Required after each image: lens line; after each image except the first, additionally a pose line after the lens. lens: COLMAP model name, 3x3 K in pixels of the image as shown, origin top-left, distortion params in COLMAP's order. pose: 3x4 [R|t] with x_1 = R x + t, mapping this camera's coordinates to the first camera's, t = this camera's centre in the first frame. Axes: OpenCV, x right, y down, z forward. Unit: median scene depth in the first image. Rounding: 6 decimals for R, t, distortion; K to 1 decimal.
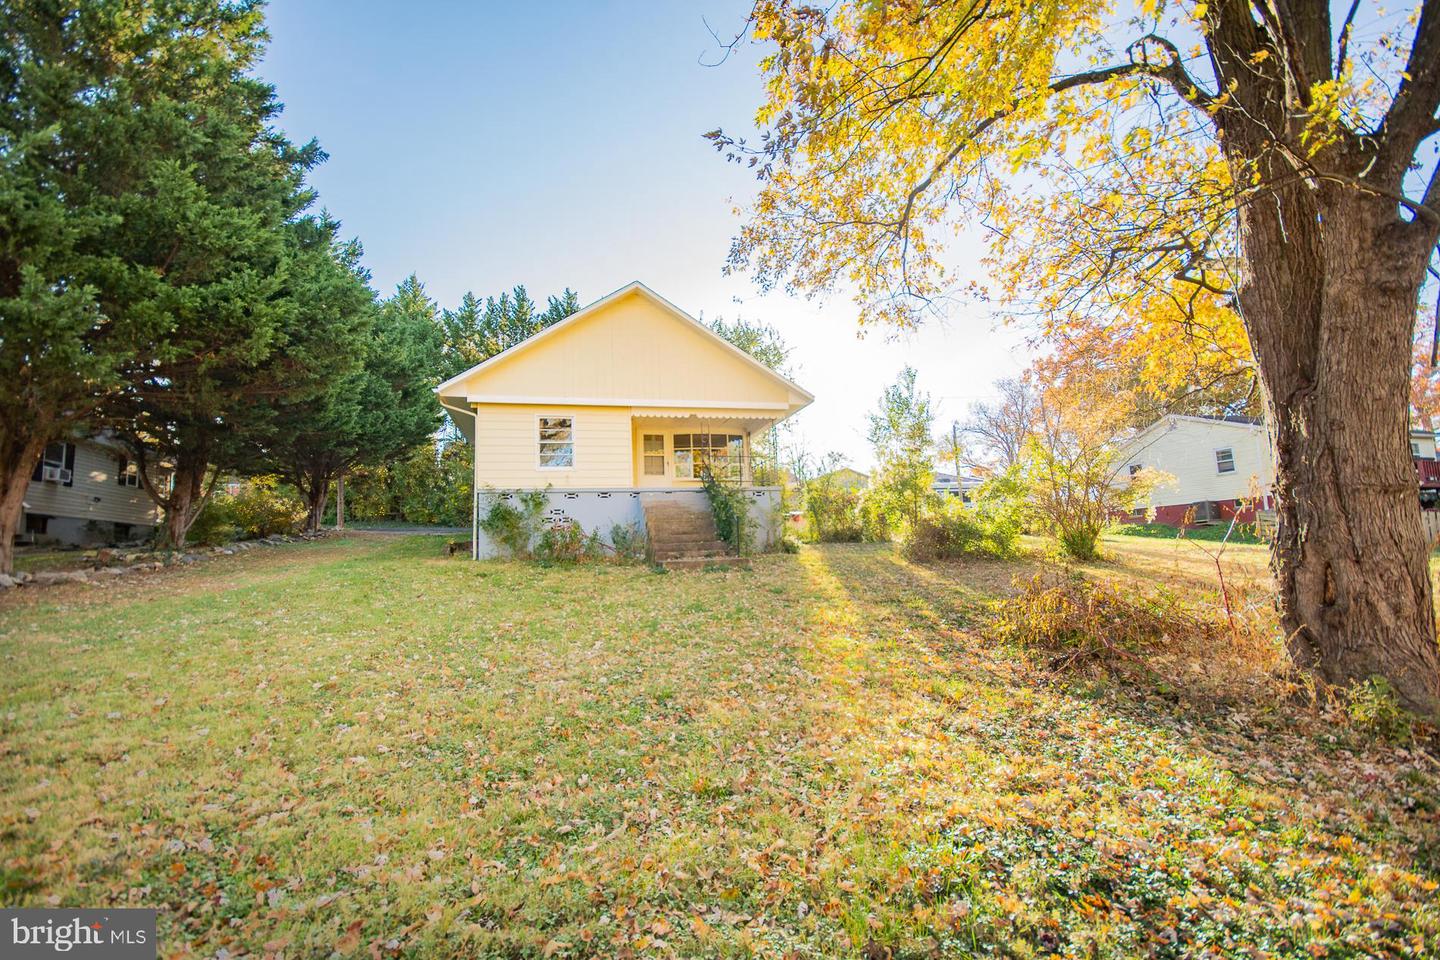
lens RADIAL K [[646.1, 0, 720.3], [0, 646.1, 490.7], [0, 0, 1]] dist [0.002277, -0.007132]
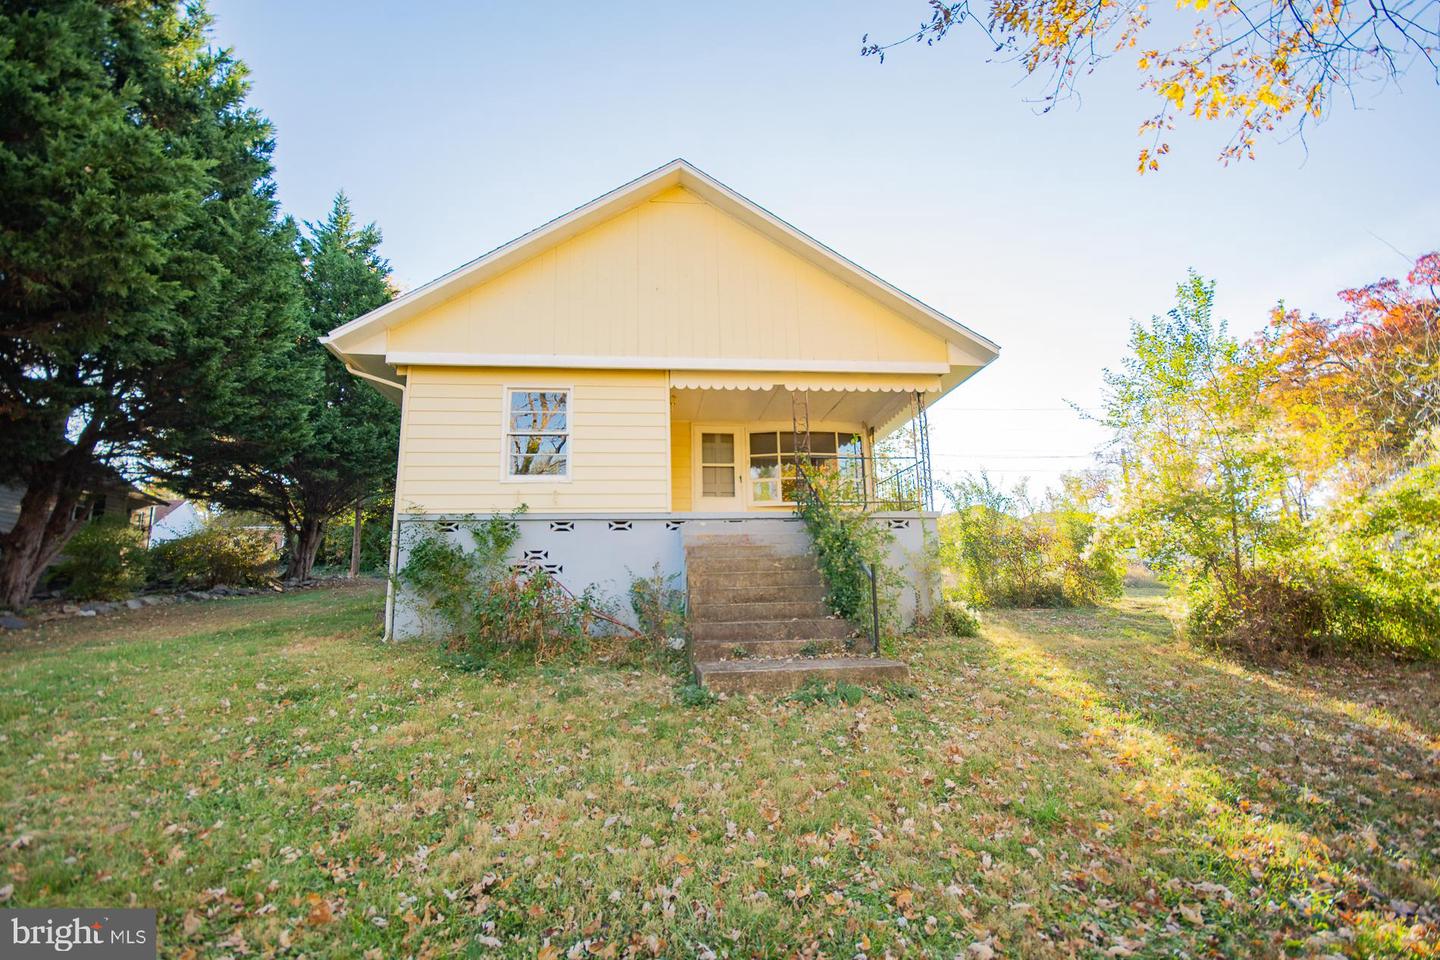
lens RADIAL K [[646.1, 0, 720.3], [0, 646.1, 490.7], [0, 0, 1]] dist [0.002277, -0.007132]
pose [[0.989157, -0.009411, -0.146561, -0.010630], [-0.001355, 0.997317, -0.073186, 0.017583], [0.146856, 0.072591, 0.986491, 0.451543]]
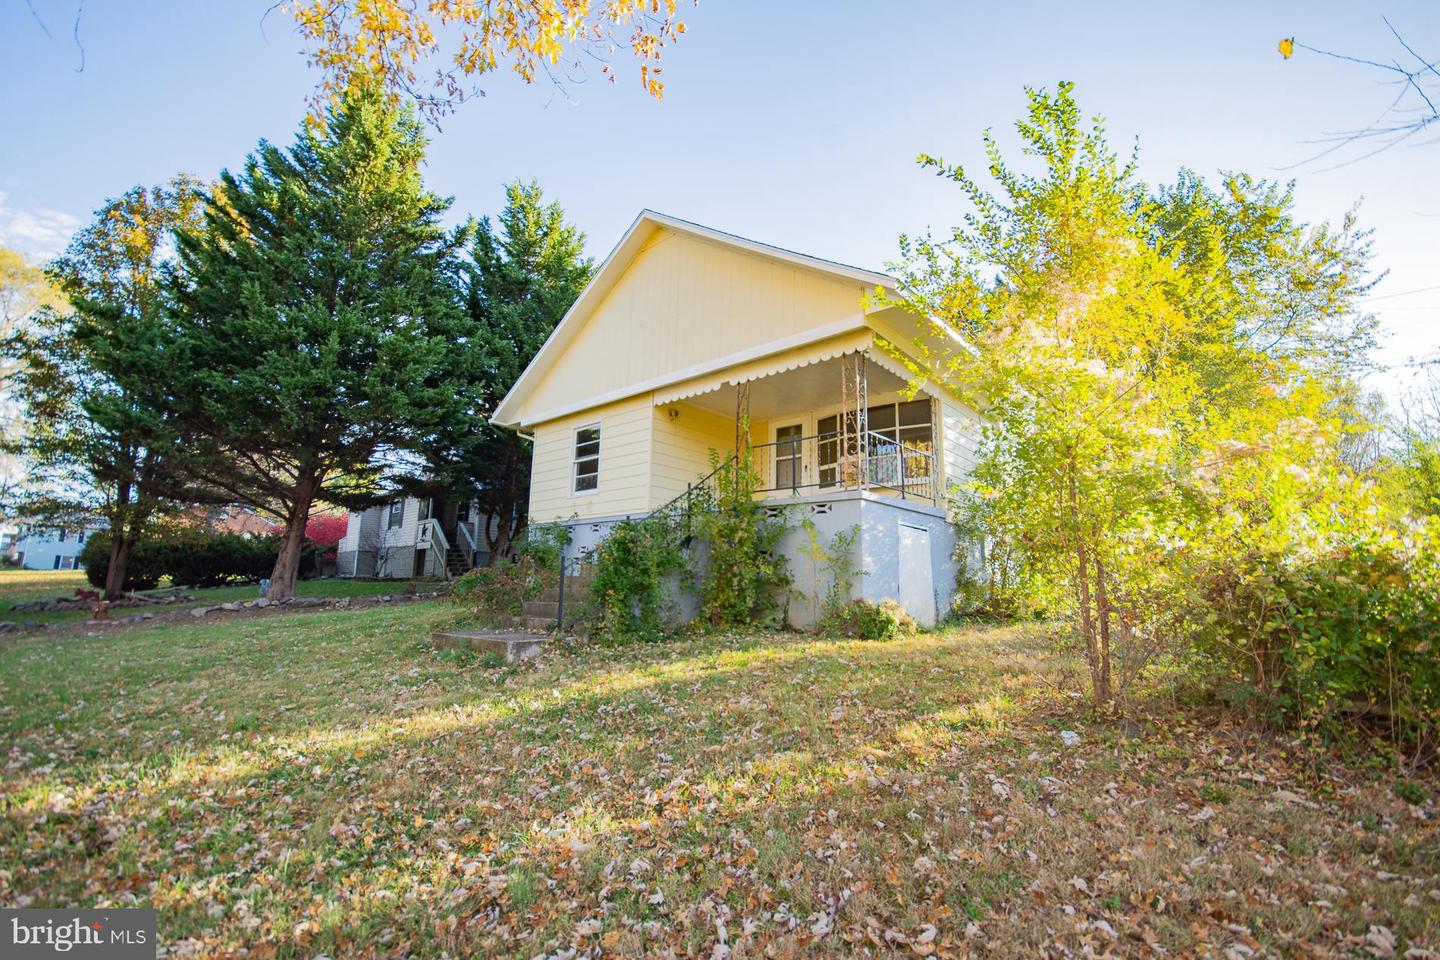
lens RADIAL K [[646.1, 0, 720.3], [0, 646.1, 490.7], [0, 0, 1]] dist [0.002277, -0.007132]
pose [[0.543620, -0.085247, -0.834991, 0.461254], [0.039943, 0.996329, -0.075714, 0.026891], [0.838380, 0.007808, 0.545030, 0.698384]]
